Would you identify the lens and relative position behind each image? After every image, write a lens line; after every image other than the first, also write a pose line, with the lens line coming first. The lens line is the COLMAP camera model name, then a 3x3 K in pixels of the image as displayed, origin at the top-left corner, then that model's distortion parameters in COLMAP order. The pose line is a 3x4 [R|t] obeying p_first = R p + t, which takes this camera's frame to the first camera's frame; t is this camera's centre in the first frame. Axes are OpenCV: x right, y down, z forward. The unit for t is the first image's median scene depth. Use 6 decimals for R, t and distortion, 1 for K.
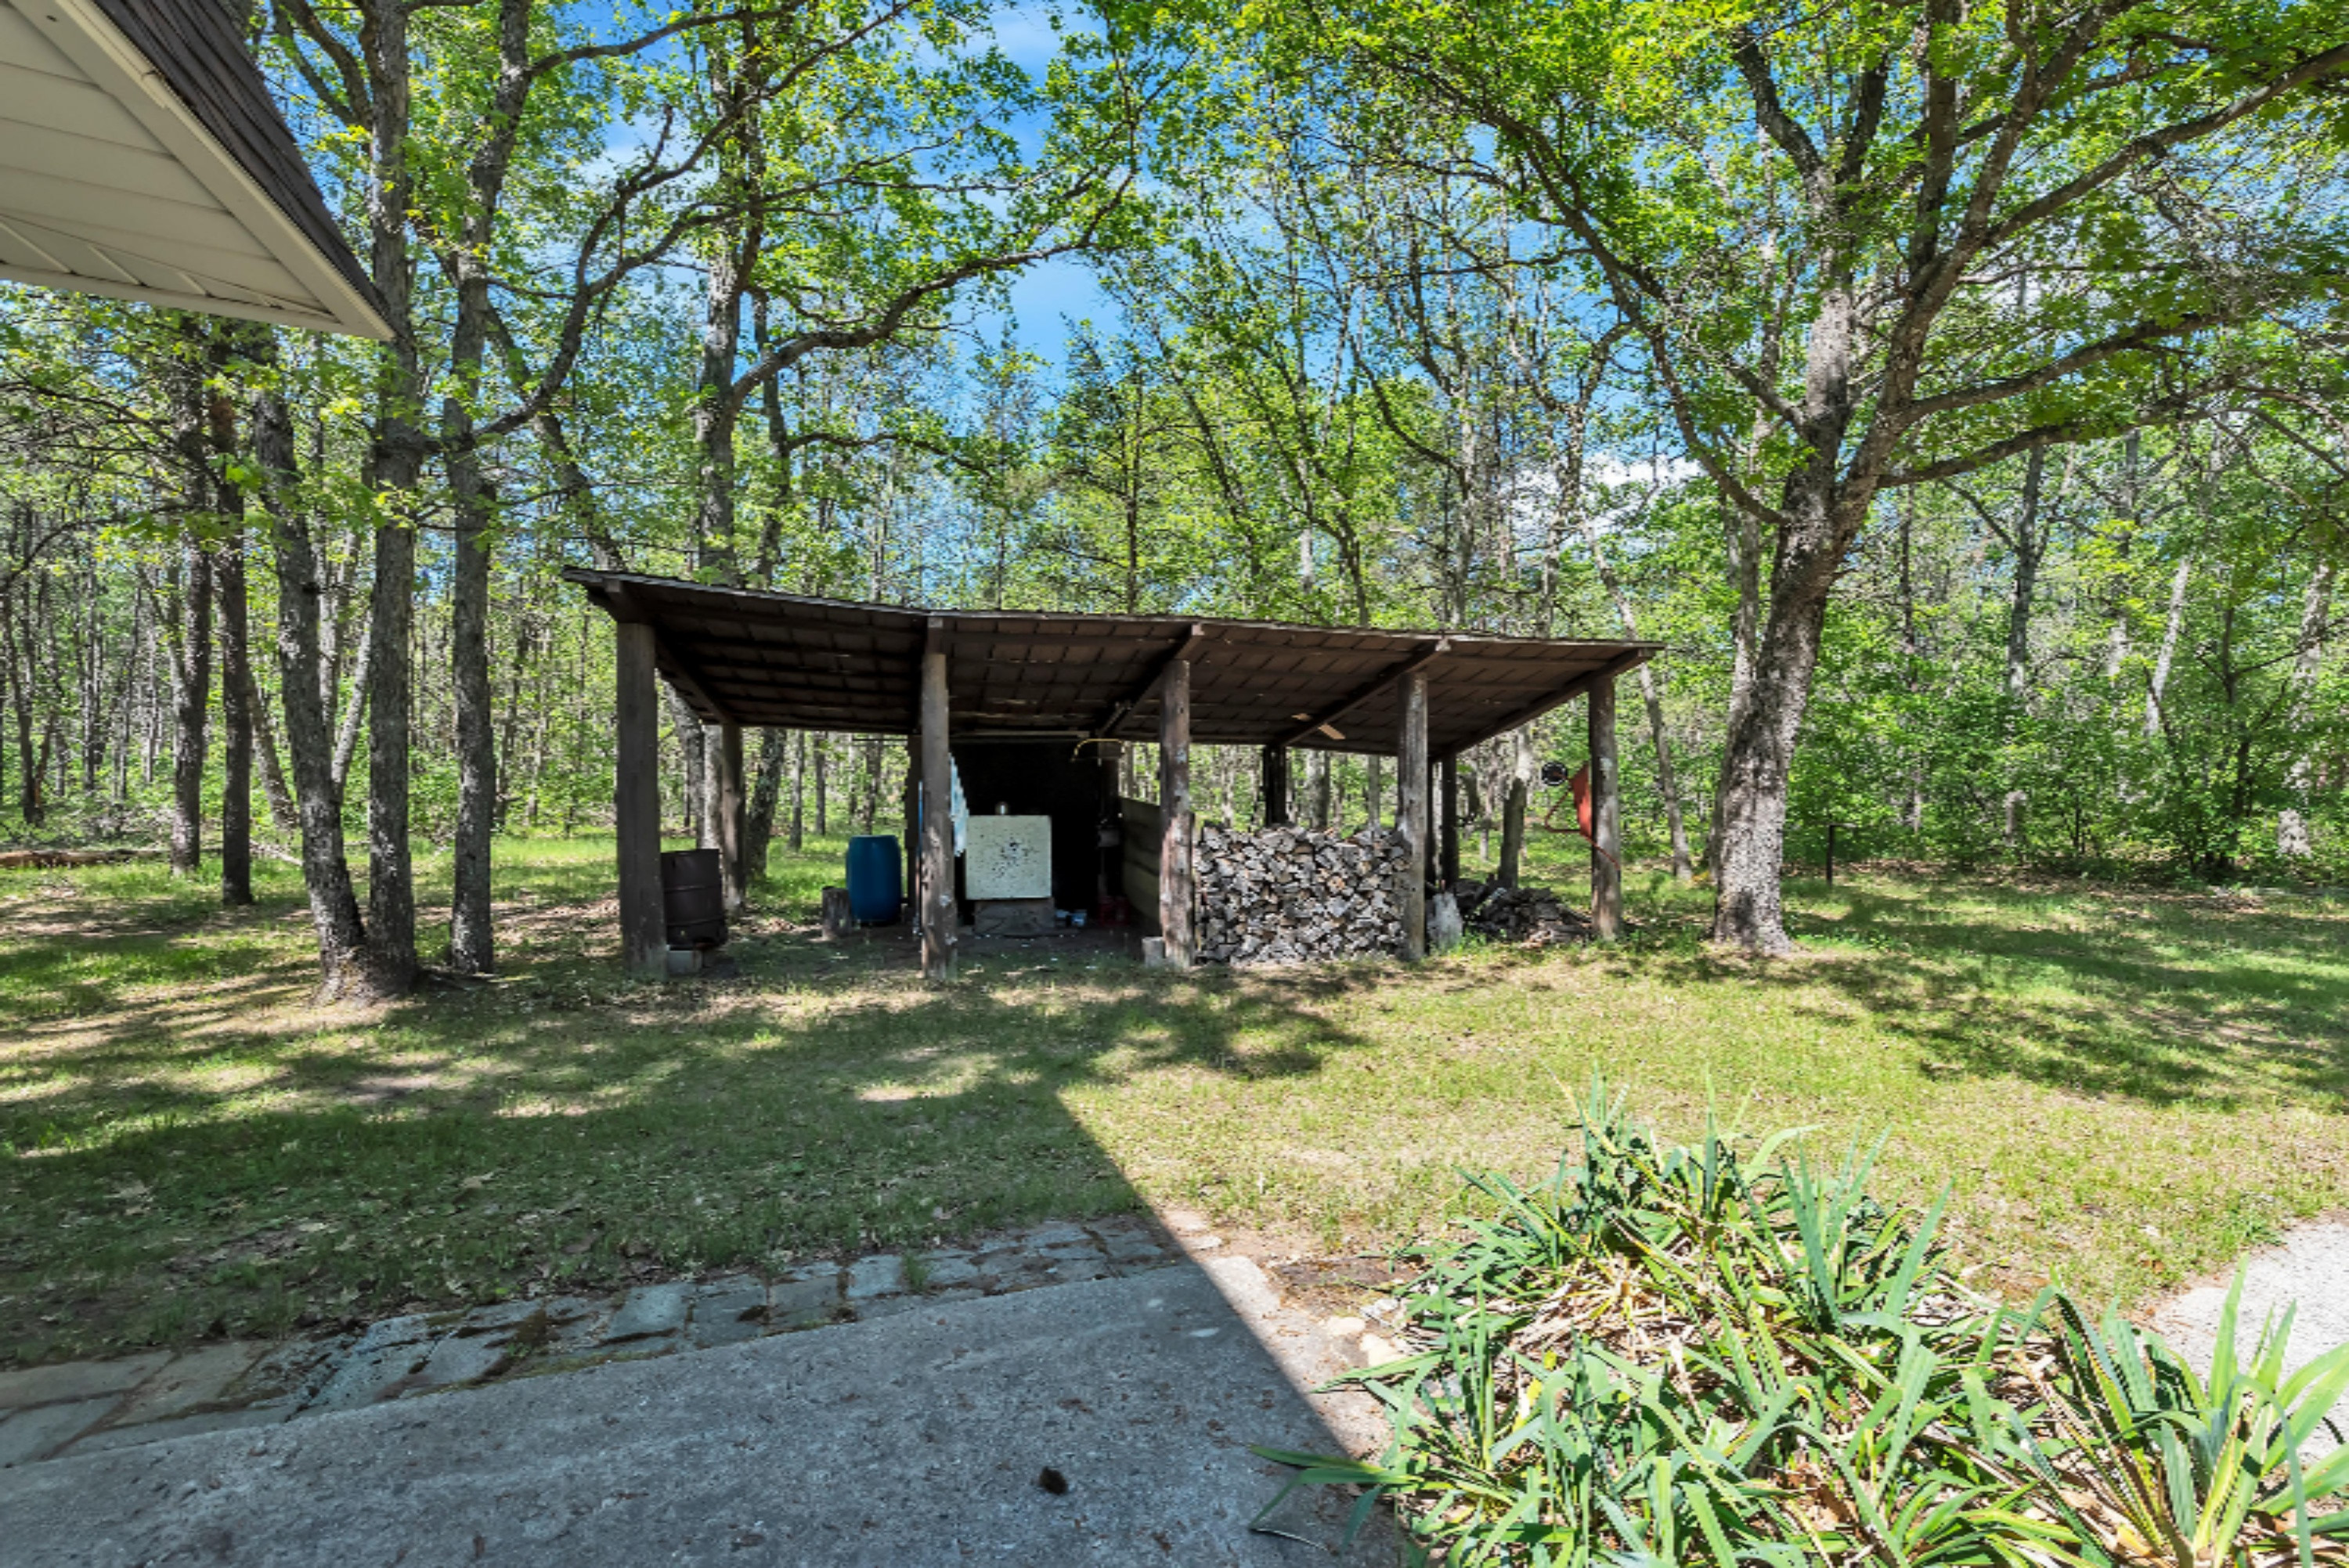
lens RADIAL K [[962.1, 0, 1206.5], [0, 962.1, 803.0], [0, 0, 1]] dist [0.004356, -0.000332]
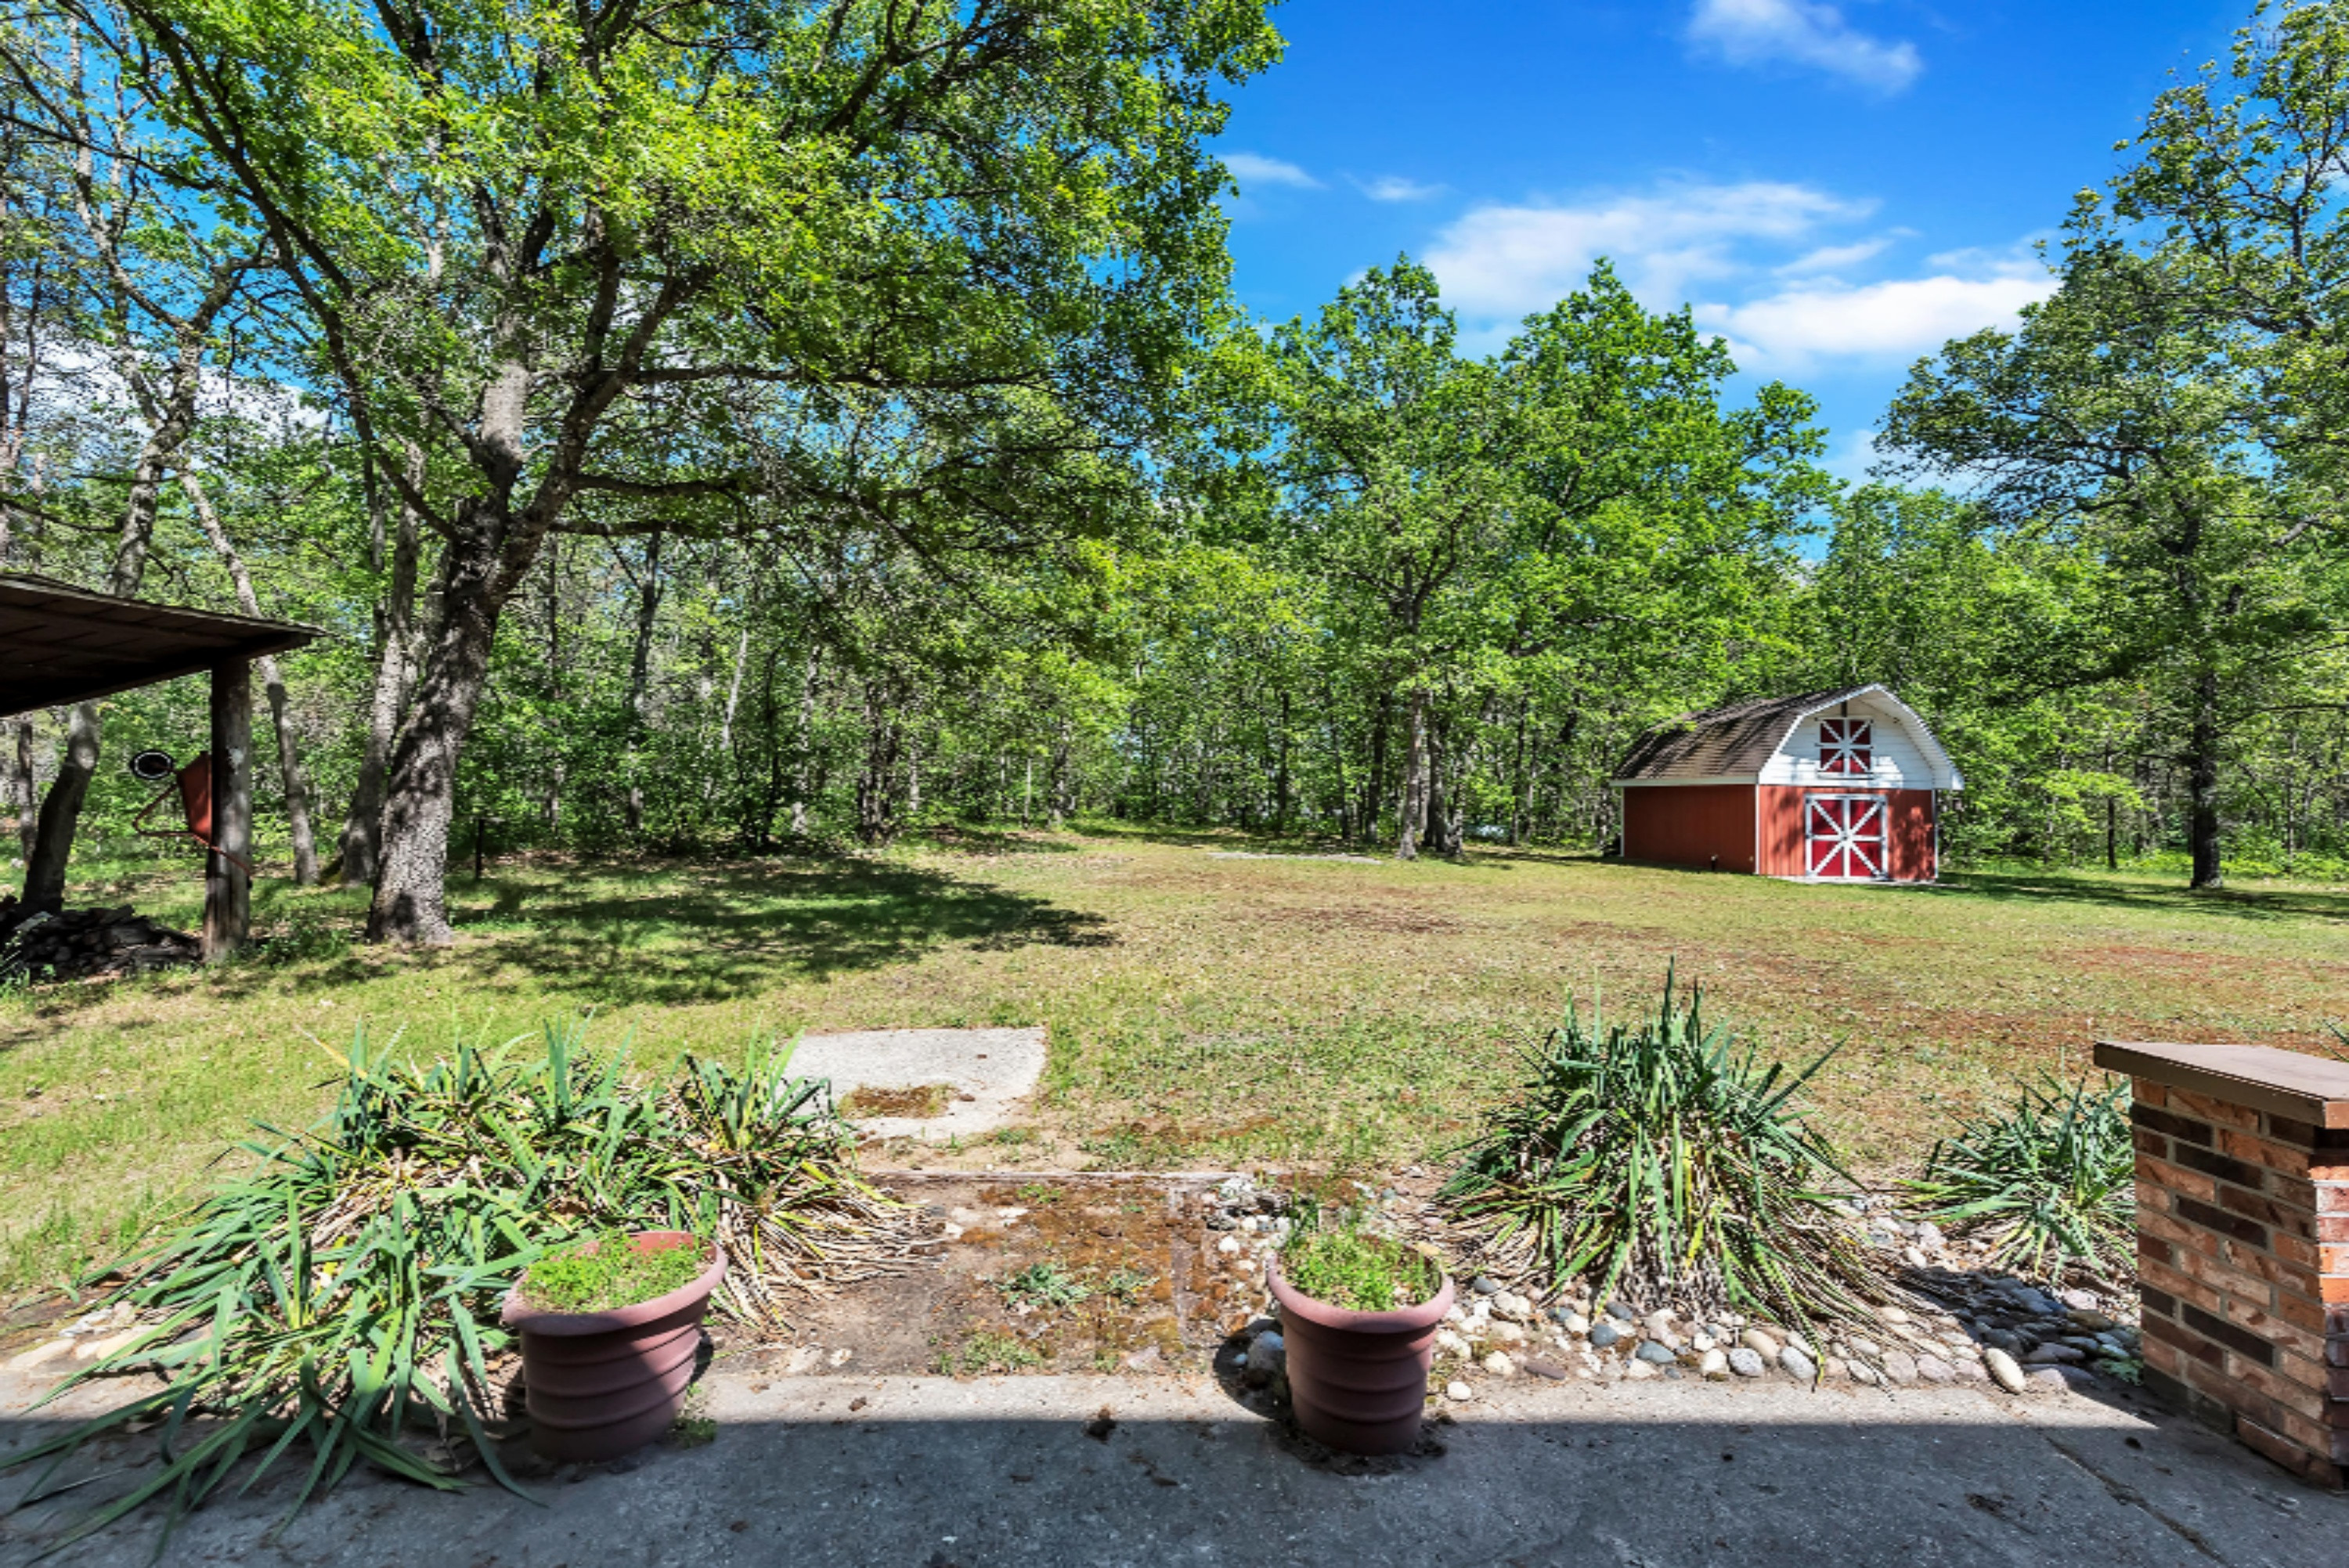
lens RADIAL K [[937.5, 0, 1200.8], [0, 937.5, 752.8], [0, 0, 1]] dist [0.007429, -0.002216]
pose [[0.321883, 0.044786, 0.945720, -0.115671], [0.000324, 0.998875, -0.047413, -0.002252], [-0.946779, 0.015568, 0.321507, -0.115676]]
